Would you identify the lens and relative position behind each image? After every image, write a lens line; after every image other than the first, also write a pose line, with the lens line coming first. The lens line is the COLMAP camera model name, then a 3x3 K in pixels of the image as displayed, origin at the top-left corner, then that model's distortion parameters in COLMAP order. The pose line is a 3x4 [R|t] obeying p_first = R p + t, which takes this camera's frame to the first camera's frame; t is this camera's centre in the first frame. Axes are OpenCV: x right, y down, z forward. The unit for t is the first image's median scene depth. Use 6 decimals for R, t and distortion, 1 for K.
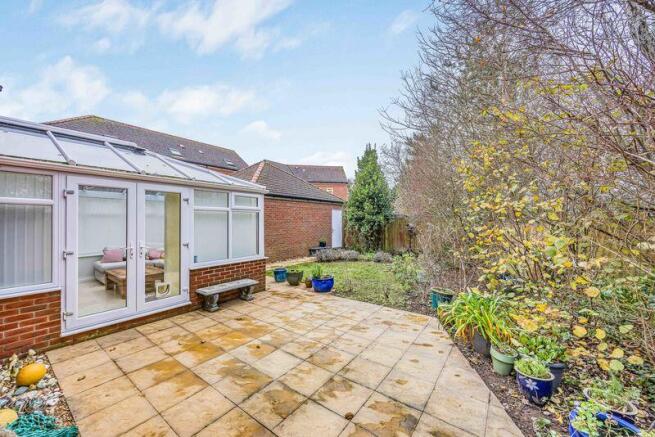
lens RADIAL K [[255.1, 0, 329.1], [0, 255.1, 218.2], [0, 0, 1]] dist [-0.002484, -0.000144]
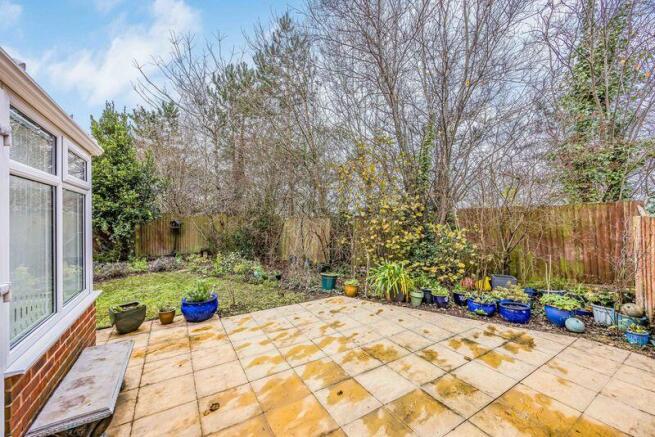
lens RADIAL K [[255.1, 0, 329.1], [0, 255.1, 218.2], [0, 0, 1]] dist [-0.002484, -0.000144]
pose [[0.366961, 0.002359, 0.930233, -0.734448], [-0.012251, 0.999922, 0.002297, 0.018466], [-0.930156, -0.012239, 0.366961, 0.606418]]
